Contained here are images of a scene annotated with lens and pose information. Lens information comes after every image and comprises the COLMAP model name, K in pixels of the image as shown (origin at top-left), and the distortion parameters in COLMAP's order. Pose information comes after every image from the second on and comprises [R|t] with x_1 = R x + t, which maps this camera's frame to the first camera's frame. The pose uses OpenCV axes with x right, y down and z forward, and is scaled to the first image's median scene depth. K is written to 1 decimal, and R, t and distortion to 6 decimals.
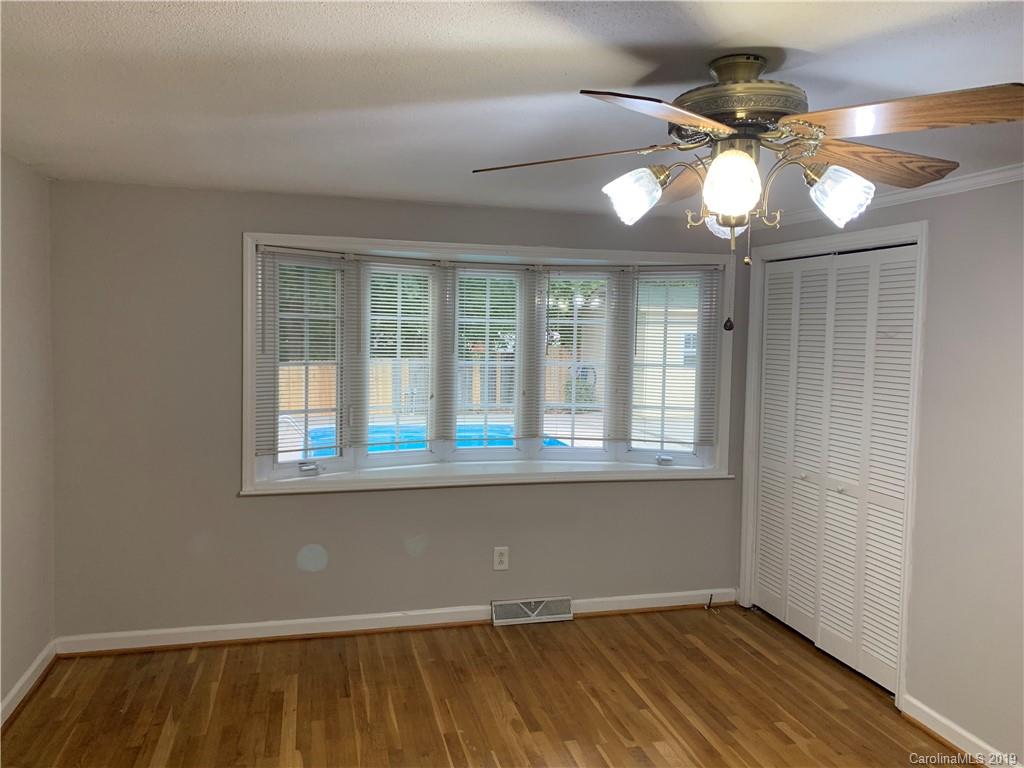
lens RADIAL K [[779.0, 0, 508.3], [0, 779.0, 379.0], [0, 0, 1]] dist [0.061555, -0.072983]
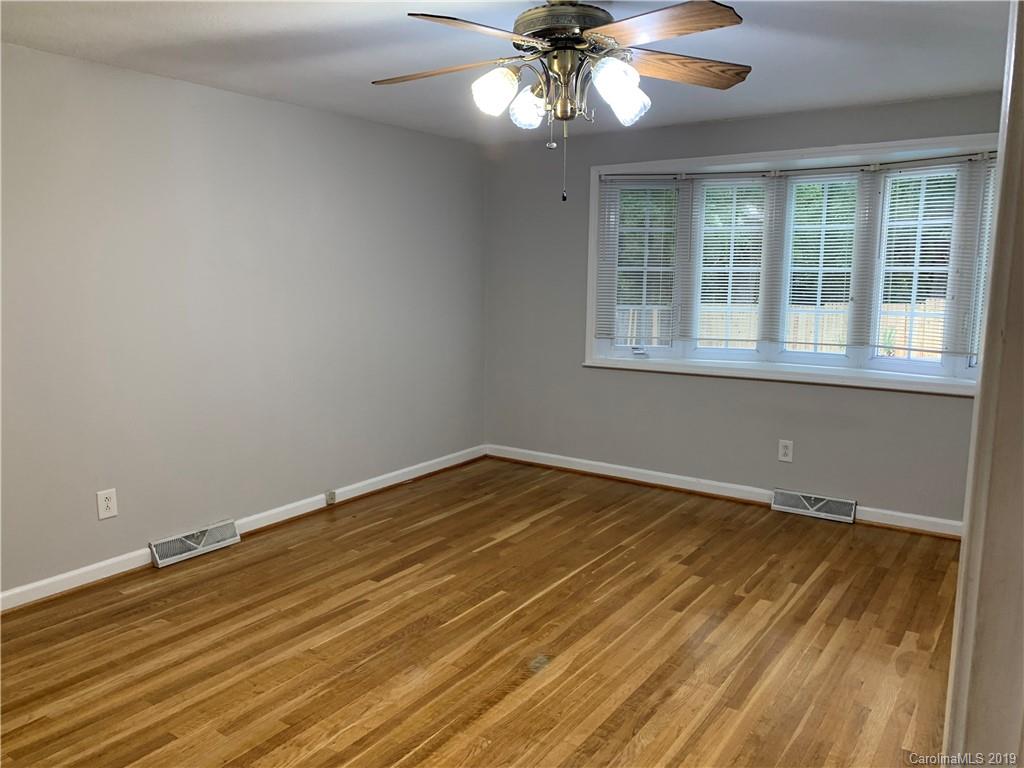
lens RADIAL K [[779.0, 0, 506.3], [0, 779.0, 390.5], [0, 0, 1]] dist [0.061555, -0.072983]
pose [[0.654550, 0.105138, -0.748672, 0.589958], [-0.034729, 0.993419, 0.109146, 0.047964], [0.755220, -0.045441, 0.653894, 0.013197]]
